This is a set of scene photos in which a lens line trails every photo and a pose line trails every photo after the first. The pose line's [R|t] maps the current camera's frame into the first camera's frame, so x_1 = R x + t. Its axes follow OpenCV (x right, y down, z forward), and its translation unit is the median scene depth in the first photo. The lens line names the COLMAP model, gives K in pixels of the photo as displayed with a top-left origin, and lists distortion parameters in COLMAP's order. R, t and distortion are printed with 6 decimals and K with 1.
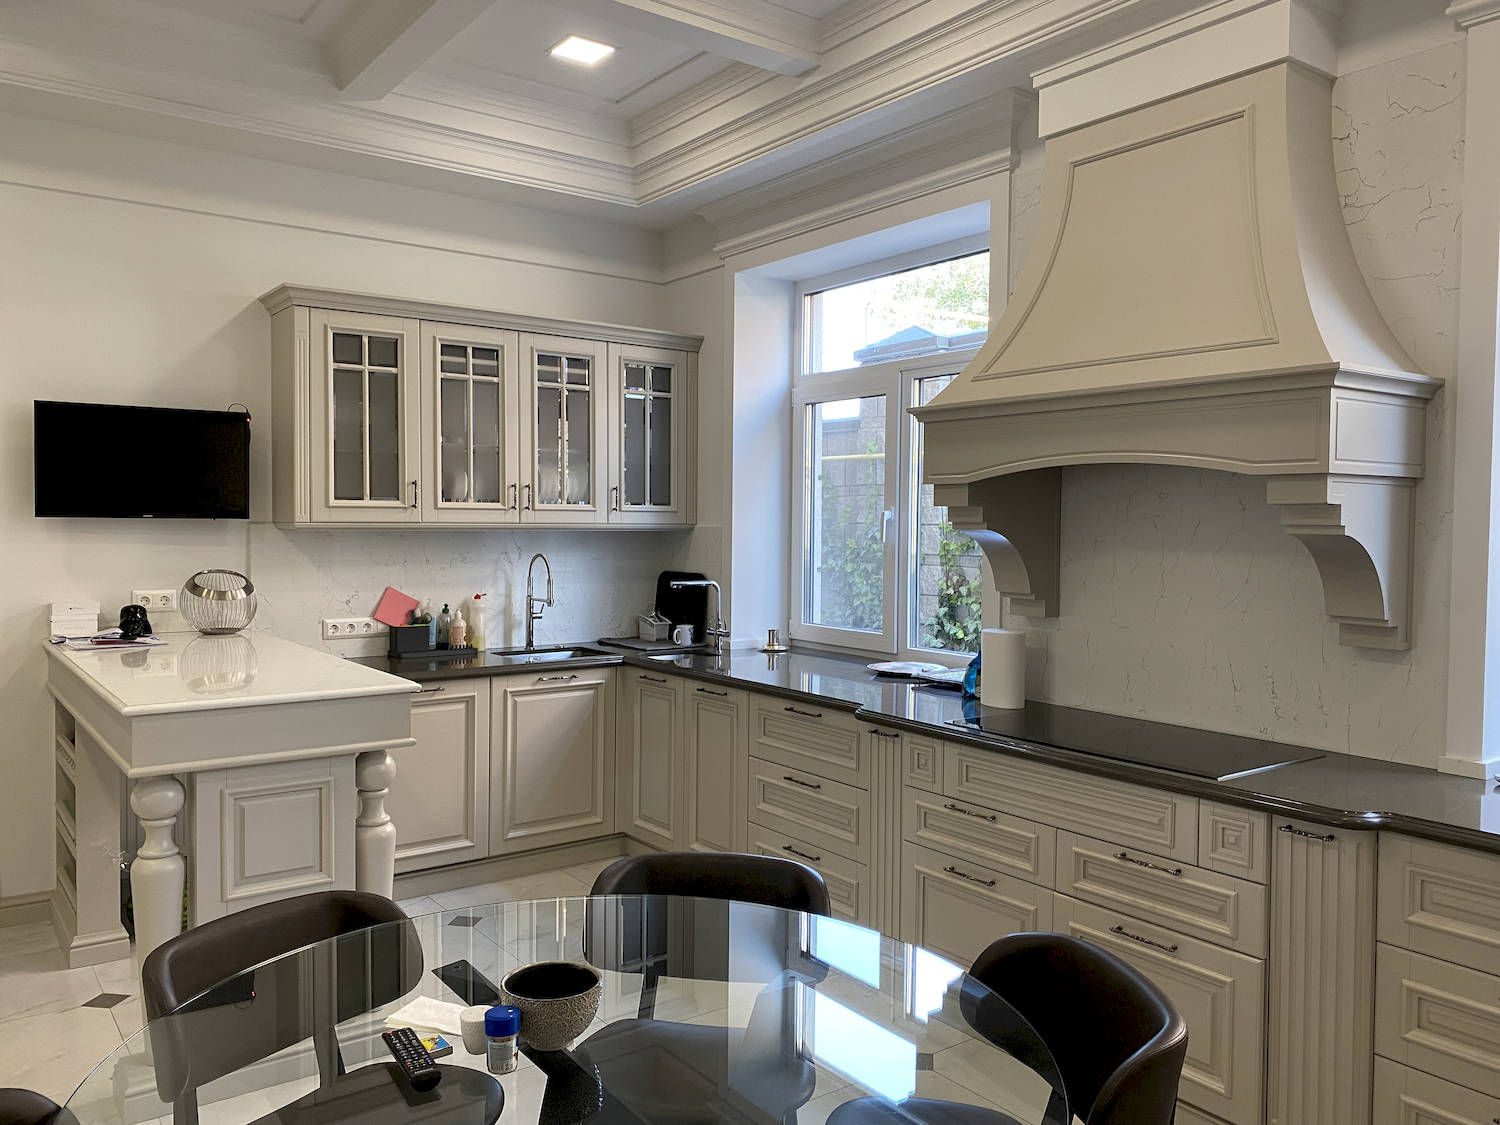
lens RADIAL K [[1155.1, 0, 750.0], [0, 1155.1, 562.5], [0, 0, 1]] dist [0.082082, -0.121792]
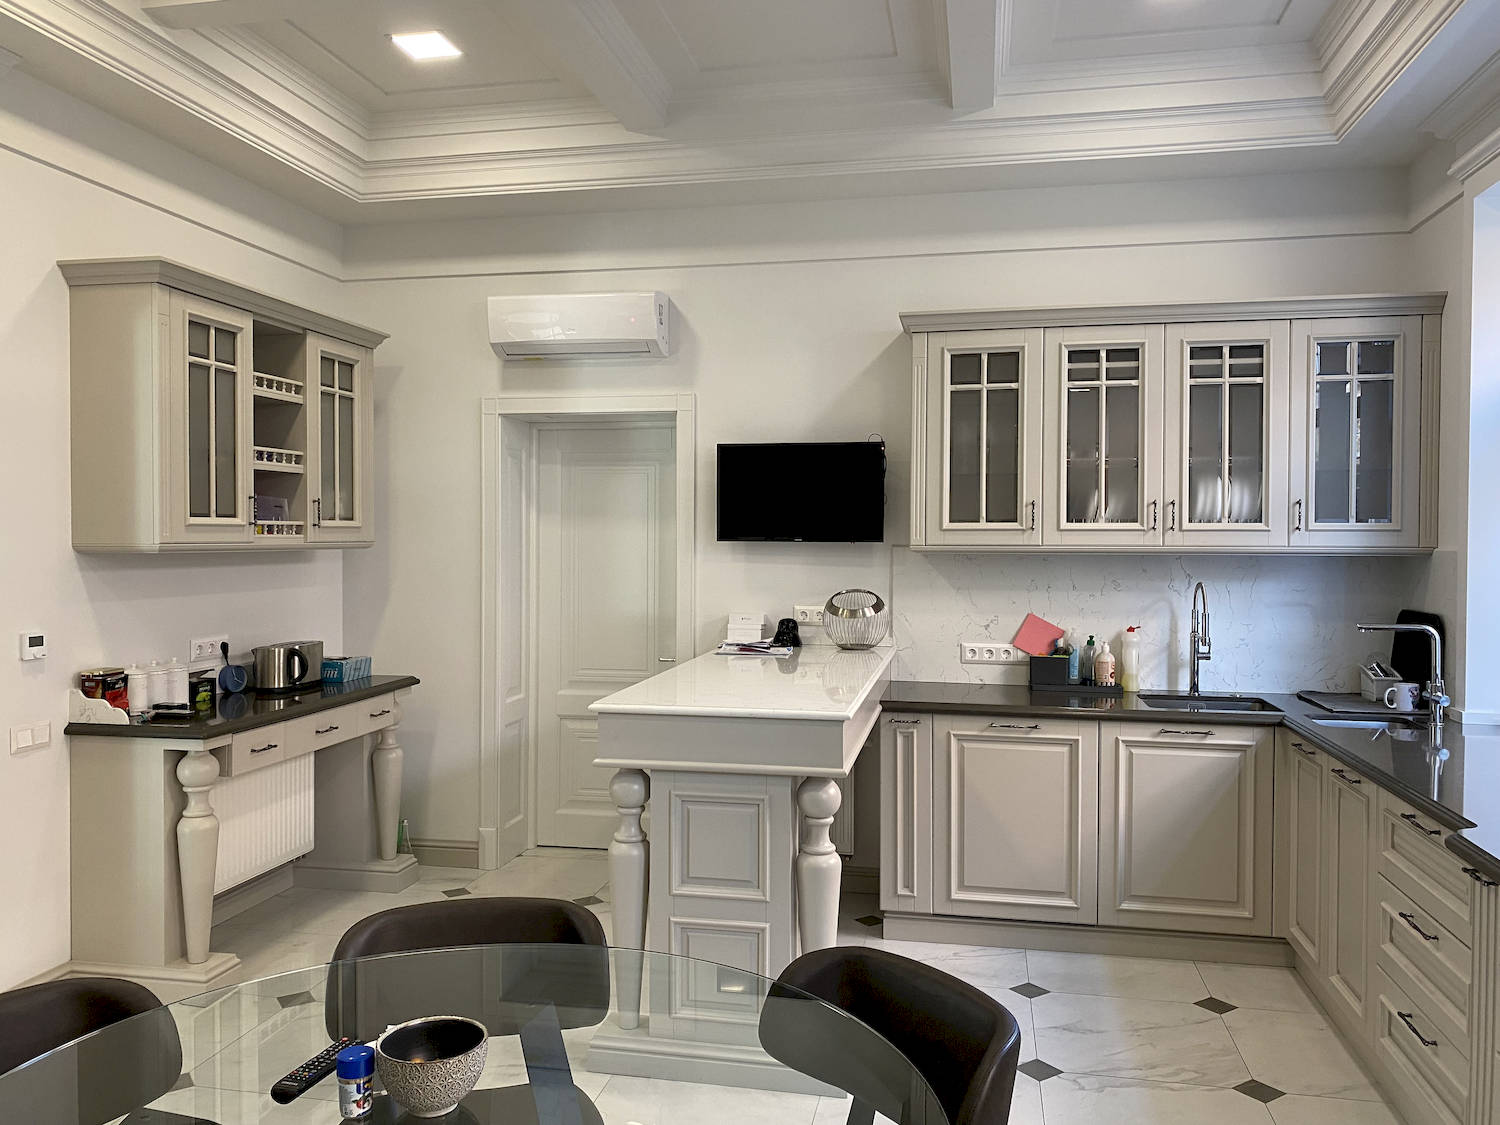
lens RADIAL K [[1155.1, 0, 750.0], [0, 1155.1, 562.5], [0, 0, 1]] dist [0.082082, -0.121792]
pose [[0.667063, 0.011796, -0.744908, 0.246043], [-0.026681, 0.999611, -0.008063, -0.006914], [0.744524, 0.025253, 0.667118, 0.200657]]
